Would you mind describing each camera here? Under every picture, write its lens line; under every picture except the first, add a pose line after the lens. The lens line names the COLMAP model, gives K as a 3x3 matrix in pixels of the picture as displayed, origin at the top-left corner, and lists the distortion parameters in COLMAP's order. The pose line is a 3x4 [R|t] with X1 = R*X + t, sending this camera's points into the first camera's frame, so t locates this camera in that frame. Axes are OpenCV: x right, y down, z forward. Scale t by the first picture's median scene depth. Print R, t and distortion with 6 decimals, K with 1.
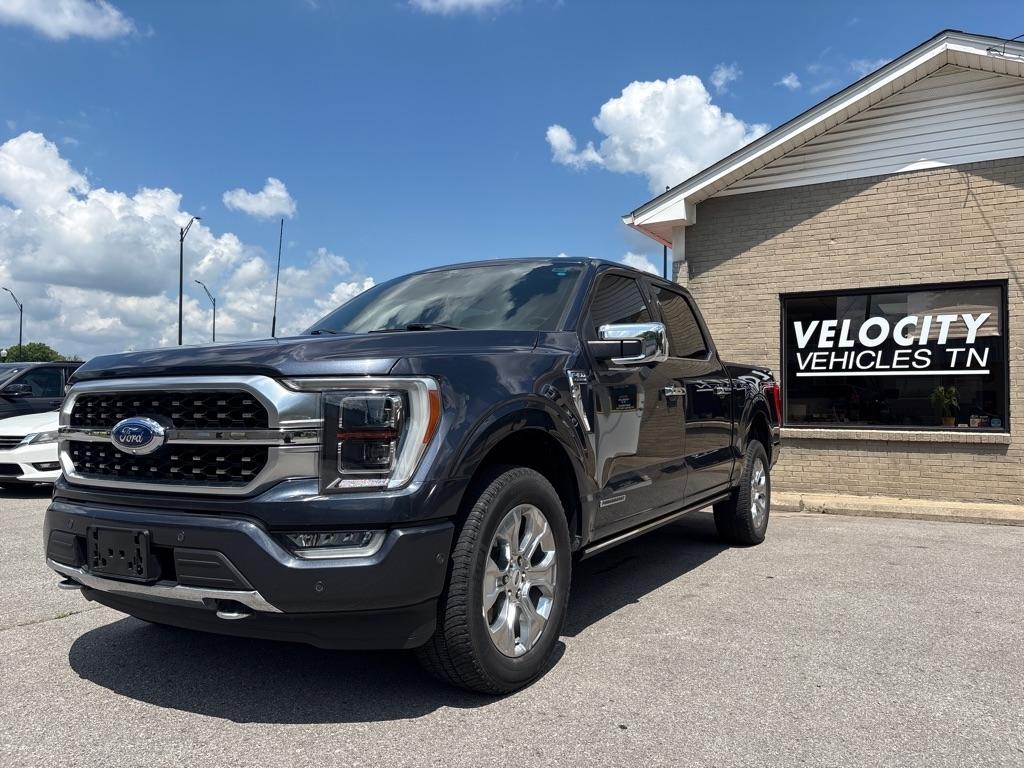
lens RADIAL K [[793.9, 0, 511.3], [0, 793.9, 381.8], [0, 0, 1]] dist [0.044844, -0.040508]
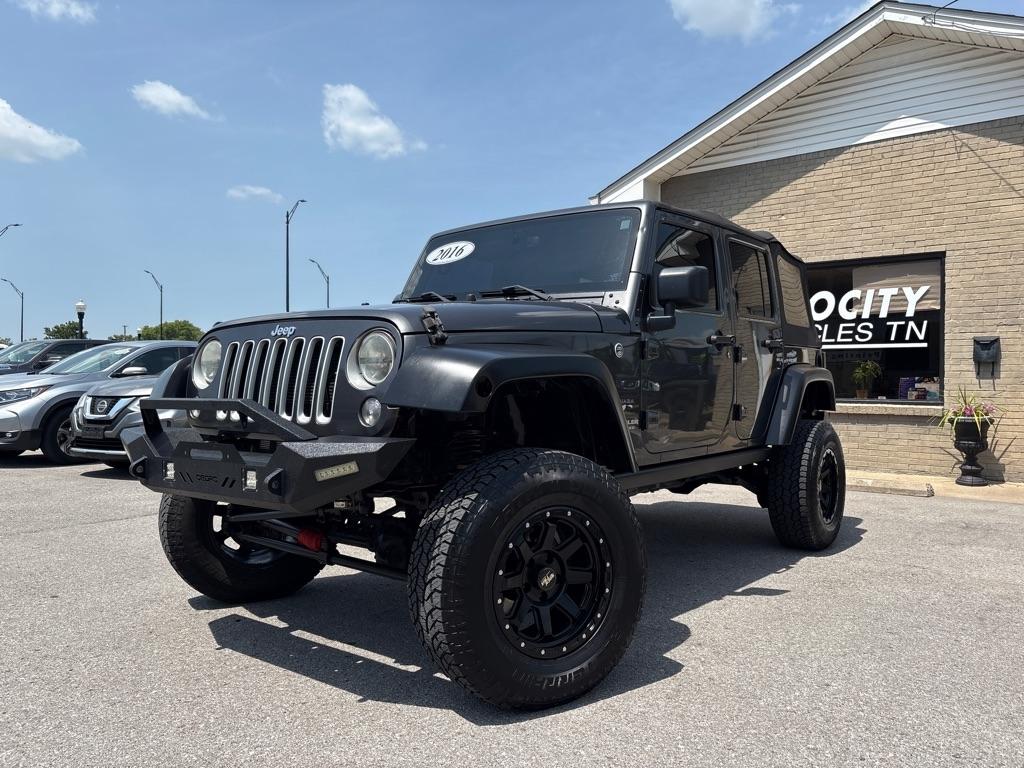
lens RADIAL K [[794.3, 0, 503.9], [0, 794.3, 386.9], [0, 0, 1]] dist [0.037012, -0.032466]
pose [[0.987633, -0.000061, -0.156782, 0.218185], [0.006640, 0.999119, 0.041436, -0.004578], [0.156641, -0.041965, 0.986764, -0.067524]]
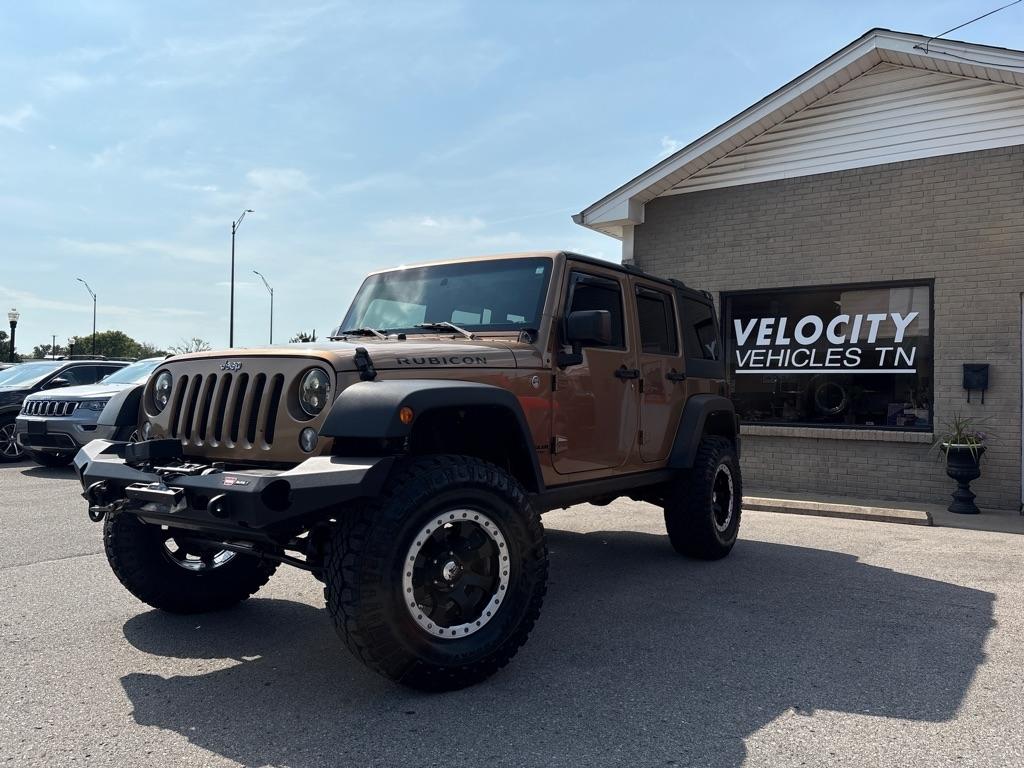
lens RADIAL K [[794.3, 0, 505.5], [0, 794.3, 383.1], [0, 0, 1]] dist [0.037012, -0.032466]
pose [[0.996456, 0.008889, -0.083643, 0.159858], [-0.007605, 0.999848, 0.015668, -0.008672], [0.083770, -0.014976, 0.996373, -0.036242]]
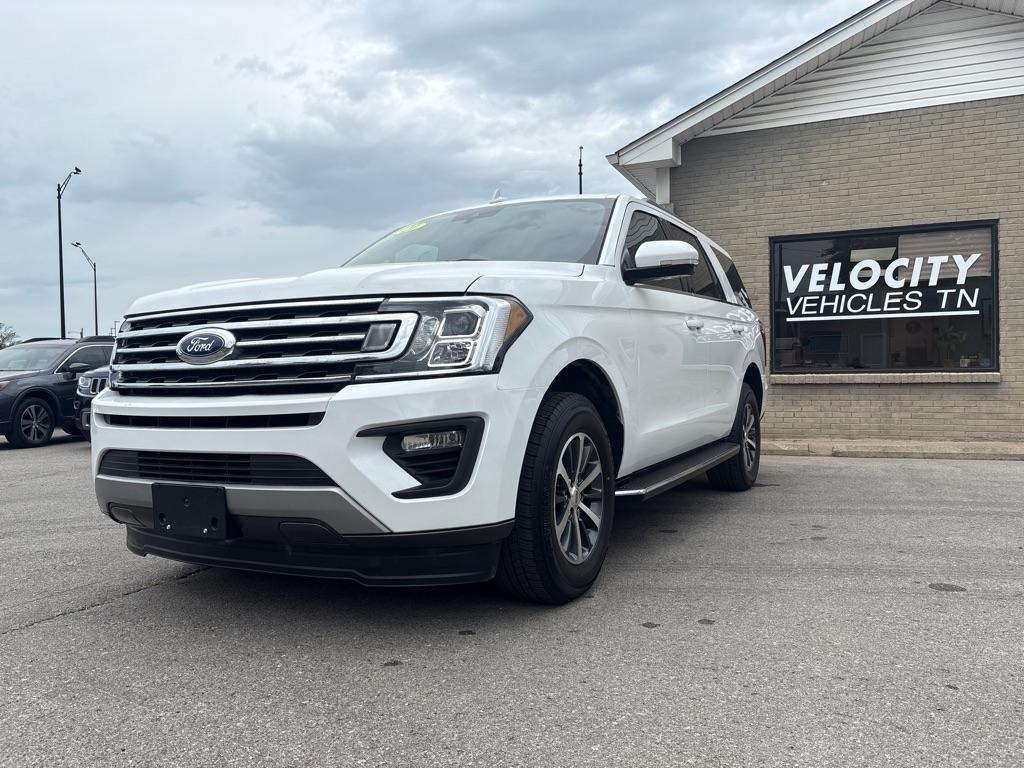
lens RADIAL K [[794.3, 0, 519.7], [0, 794.3, 384.1], [0, 0, 1]] dist [0.037012, -0.032466]
pose [[0.990531, -0.023666, 0.135231, -0.110147], [0.017686, 0.998819, 0.045254, 0.021124], [-0.136142, -0.042434, 0.989780, 0.071733]]
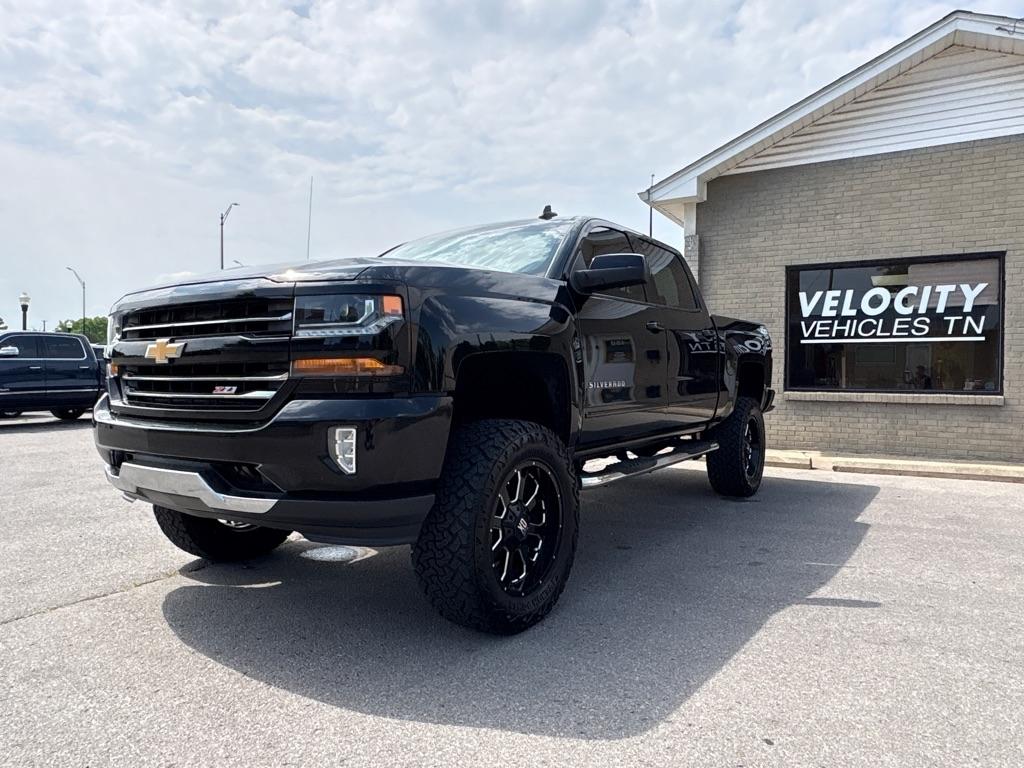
lens RADIAL K [[693.7, 0, 511.6], [0, 693.7, 385.1], [0, 0, 1]] dist [0.005040, -0.003052]
pose [[0.999995, -0.002793, 0.001184, -0.035913], [0.002728, 0.998685, 0.051192, 0.000555], [-0.001325, -0.051188, 0.998688, 0.066859]]
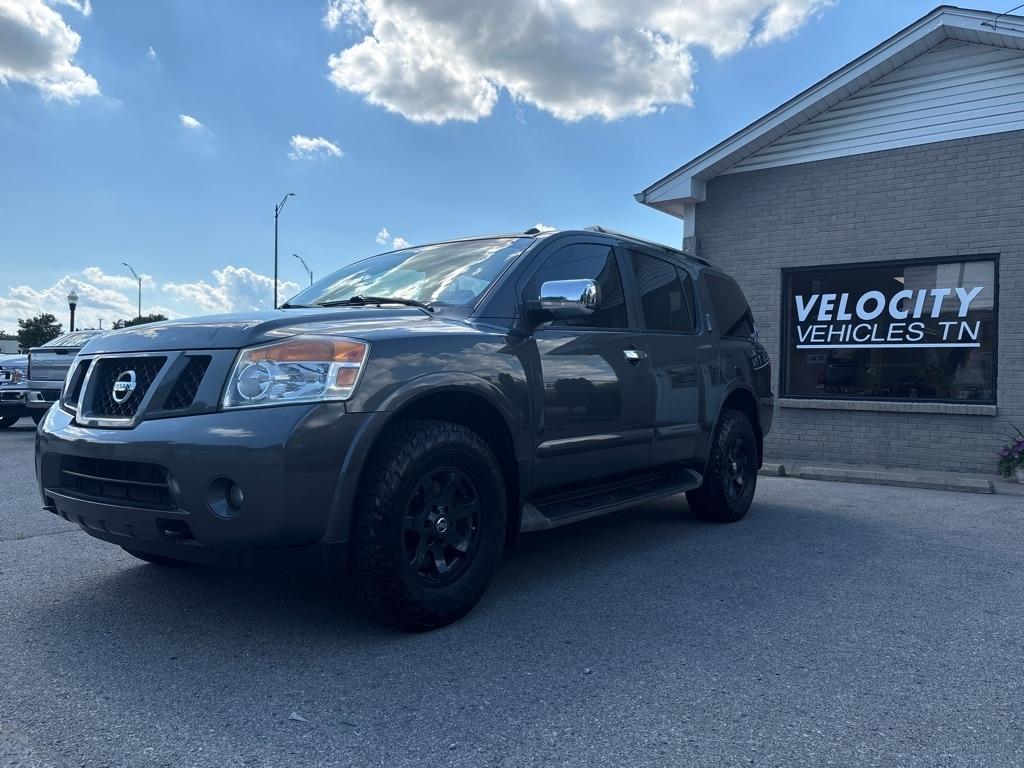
lens RADIAL K [[794.3, 0, 505.1], [0, 794.3, 386.1], [0, 0, 1]] dist [0.037012, -0.032466]
pose [[0.992104, 0.011064, -0.124930, 0.119155], [-0.005871, 0.999106, 0.041864, 0.000815], [0.125281, -0.040800, 0.991282, -0.081185]]
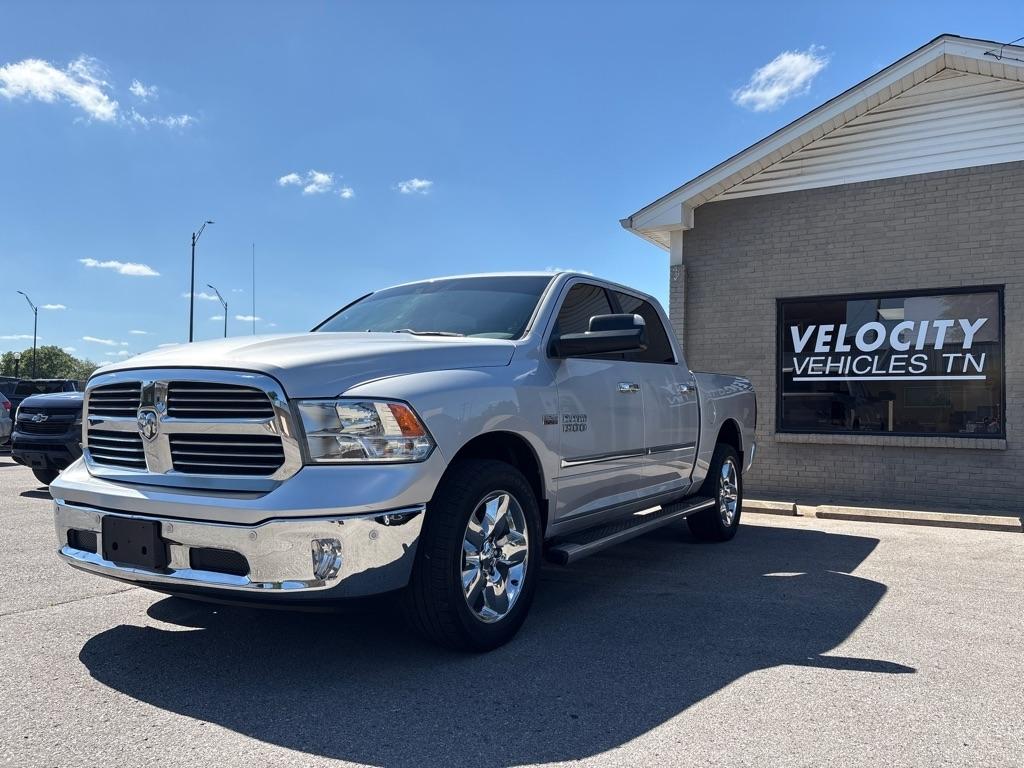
lens RADIAL K [[794.3, 0, 508.5], [0, 794.3, 386.1], [0, 0, 1]] dist [0.037012, -0.032466]
pose [[0.999846, 0.006387, -0.016324, 0.019054], [-0.006426, 0.999977, -0.002340, 0.004381], [0.016309, 0.002445, 0.999864, -0.003705]]
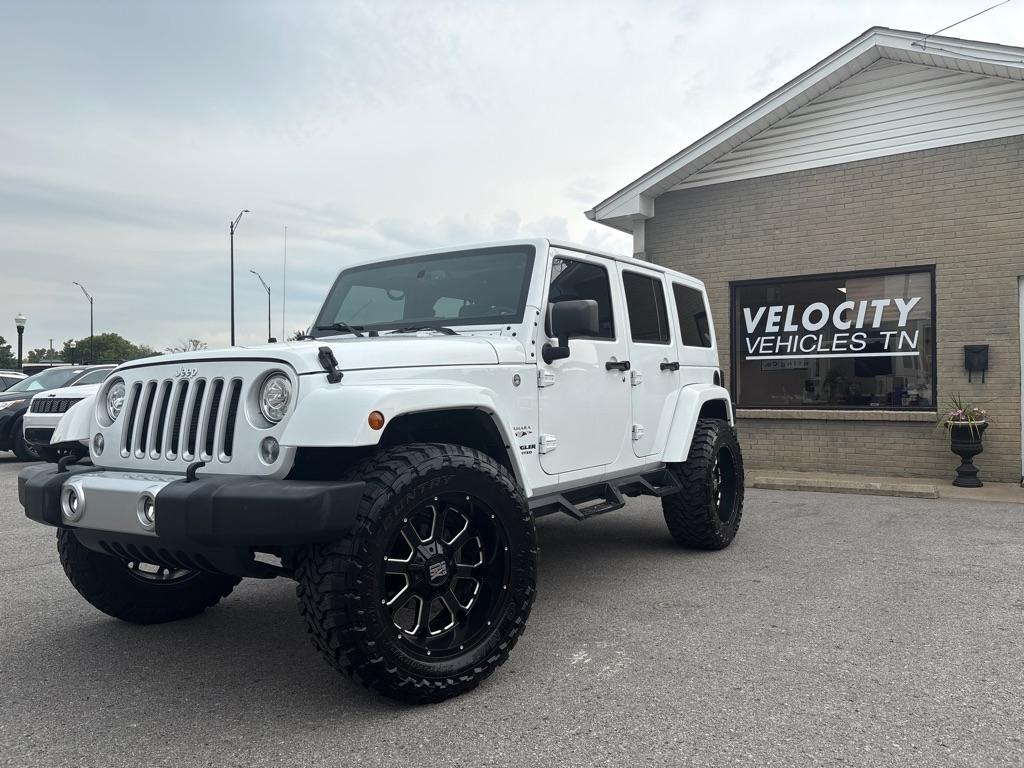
lens RADIAL K [[794.3, 0, 507.7], [0, 794.3, 385.0], [0, 0, 1]] dist [0.037012, -0.032466]
pose [[0.996966, -0.014835, -0.076407, 0.130132], [0.016927, 0.999497, 0.026800, -0.007746], [0.075971, -0.028012, 0.996716, -0.082697]]
